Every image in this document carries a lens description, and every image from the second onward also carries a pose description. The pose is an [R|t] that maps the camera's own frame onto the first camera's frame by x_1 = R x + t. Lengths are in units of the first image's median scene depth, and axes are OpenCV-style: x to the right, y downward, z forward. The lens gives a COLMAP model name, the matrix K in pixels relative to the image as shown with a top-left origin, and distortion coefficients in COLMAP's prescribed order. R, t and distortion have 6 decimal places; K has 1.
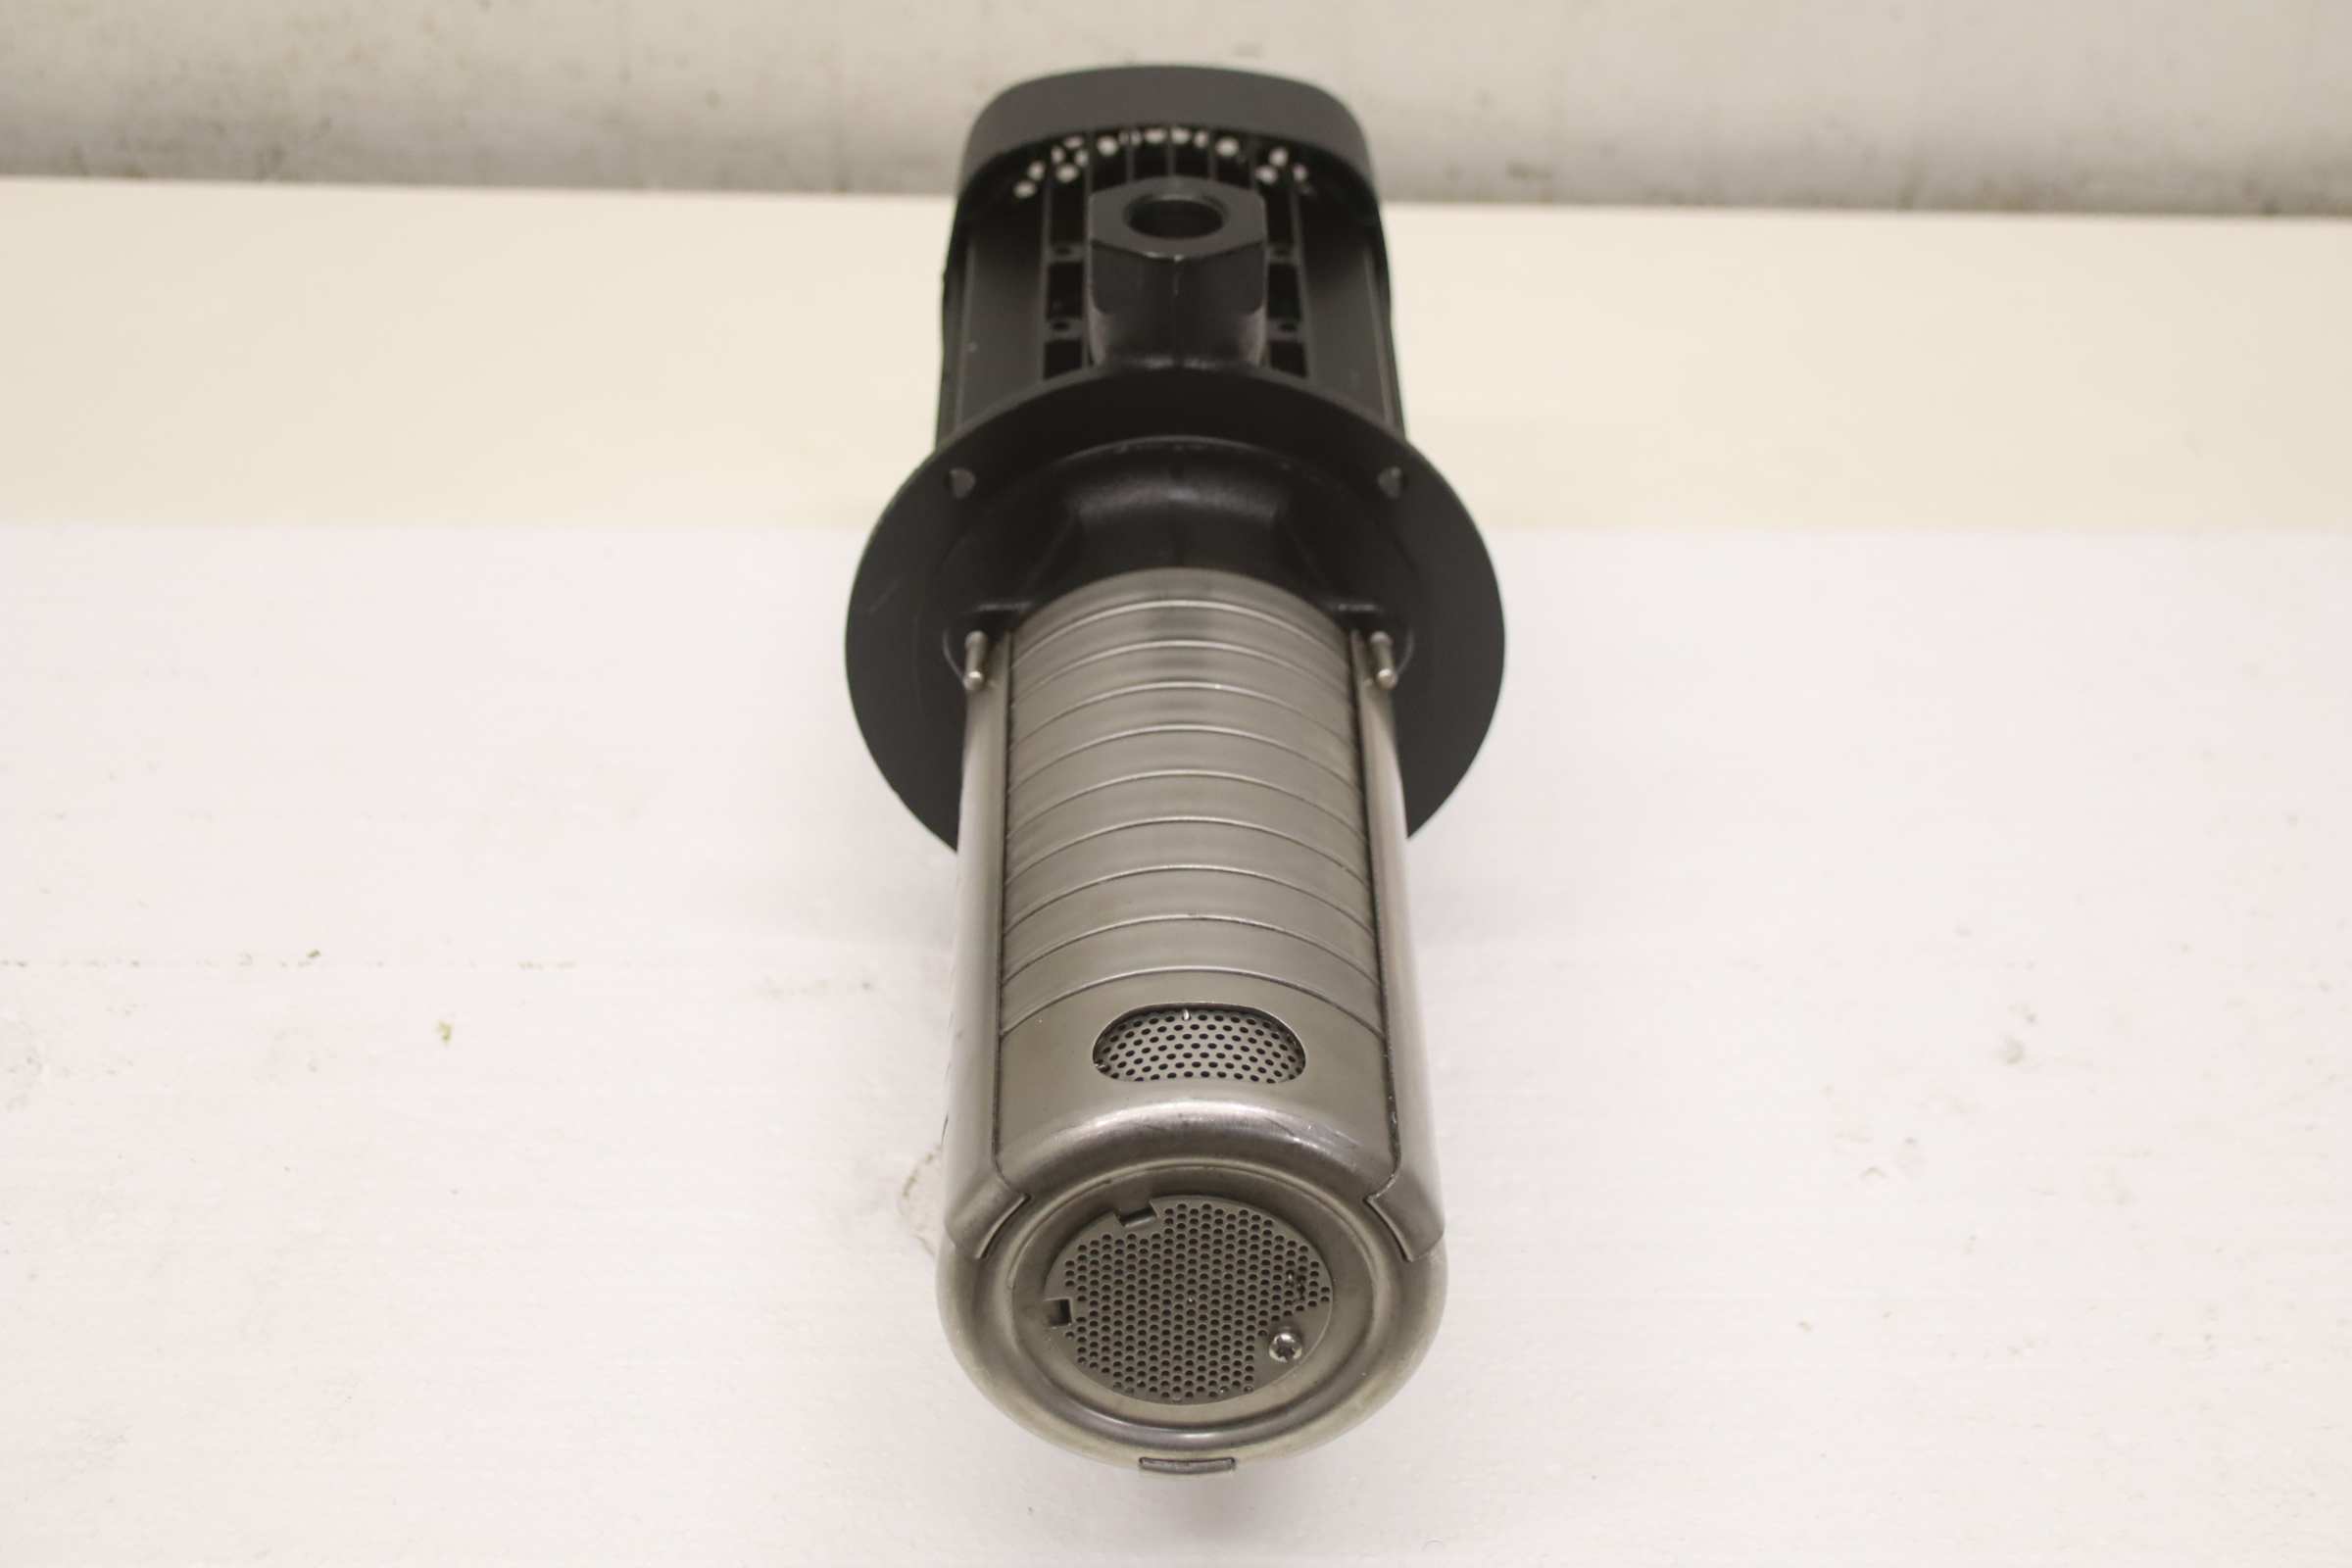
lens RADIAL K [[3700.7, 0, 1179.4], [0, 3700.7, 783.2], [0, 0, 1]] dist [0.023520, 0.000000]
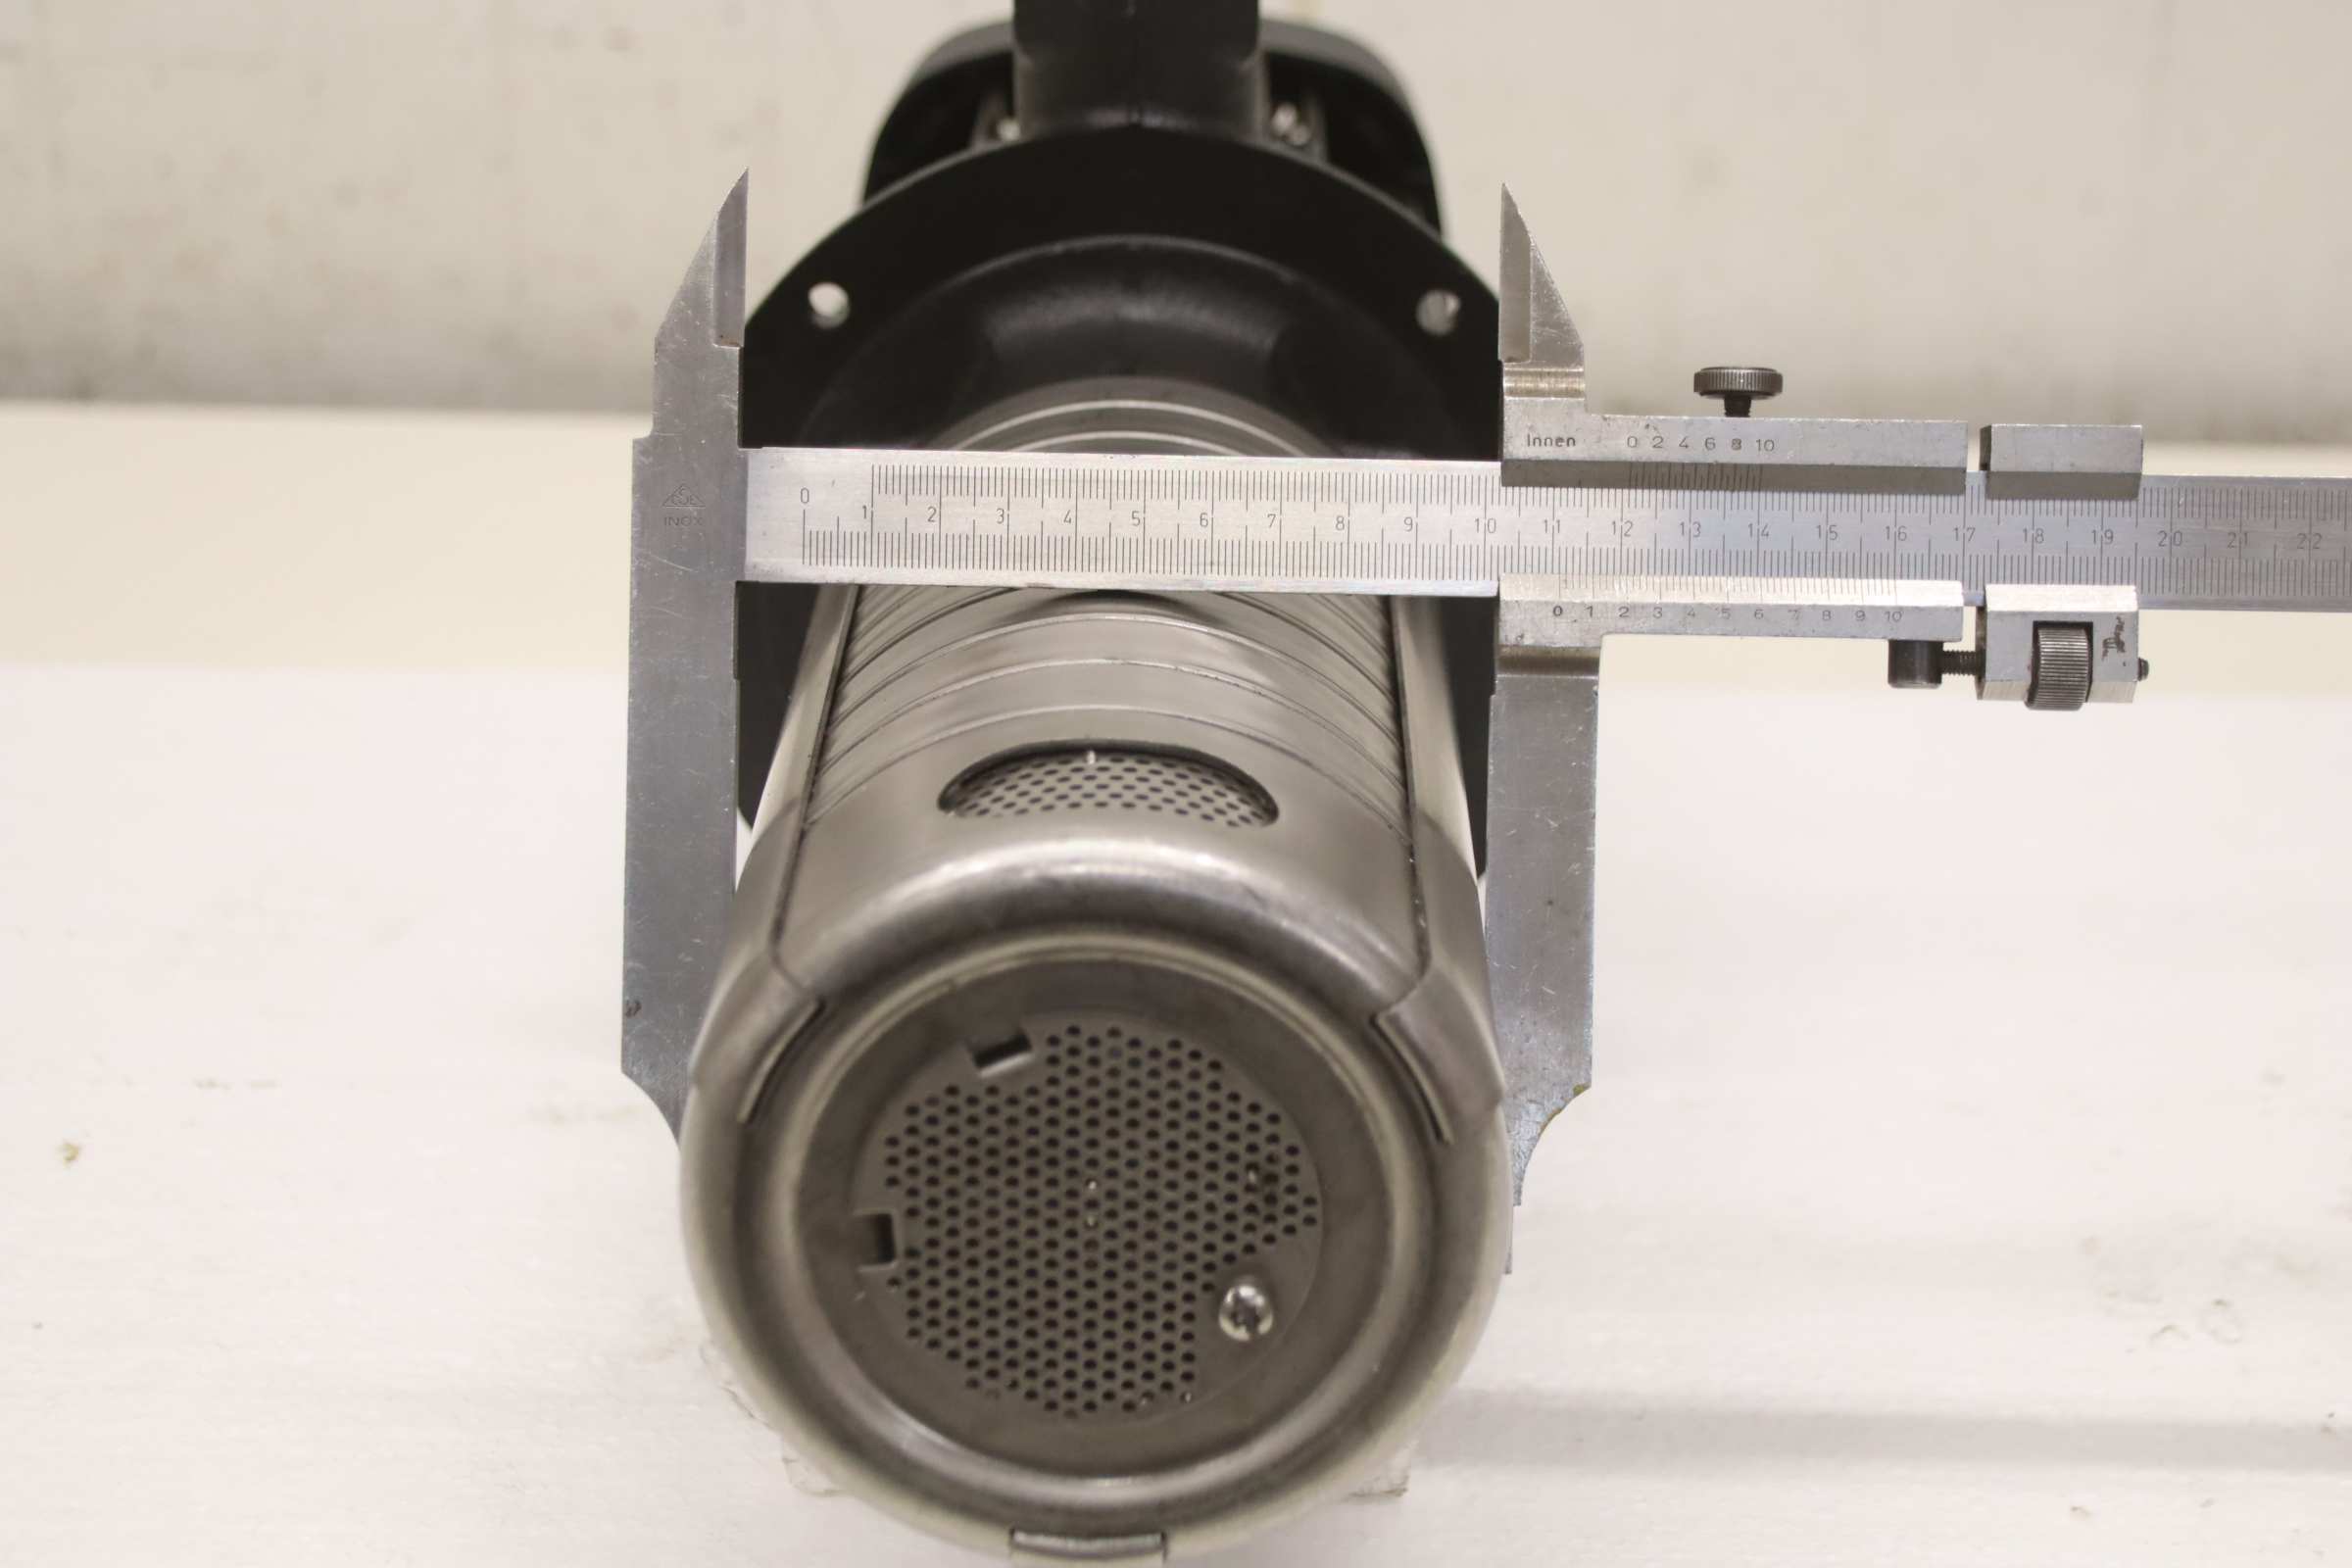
lens RADIAL K [[3979.2, 0, 1171.7], [0, 3979.2, 785.0], [0, 0, 1]] dist [0.092320, 0.000000]
pose [[0.999637, 0.009407, -0.025255, 0.032422], [-0.015035, 0.972388, -0.232884, 0.223121], [0.022367, 0.233179, 0.972176, 0.342250]]
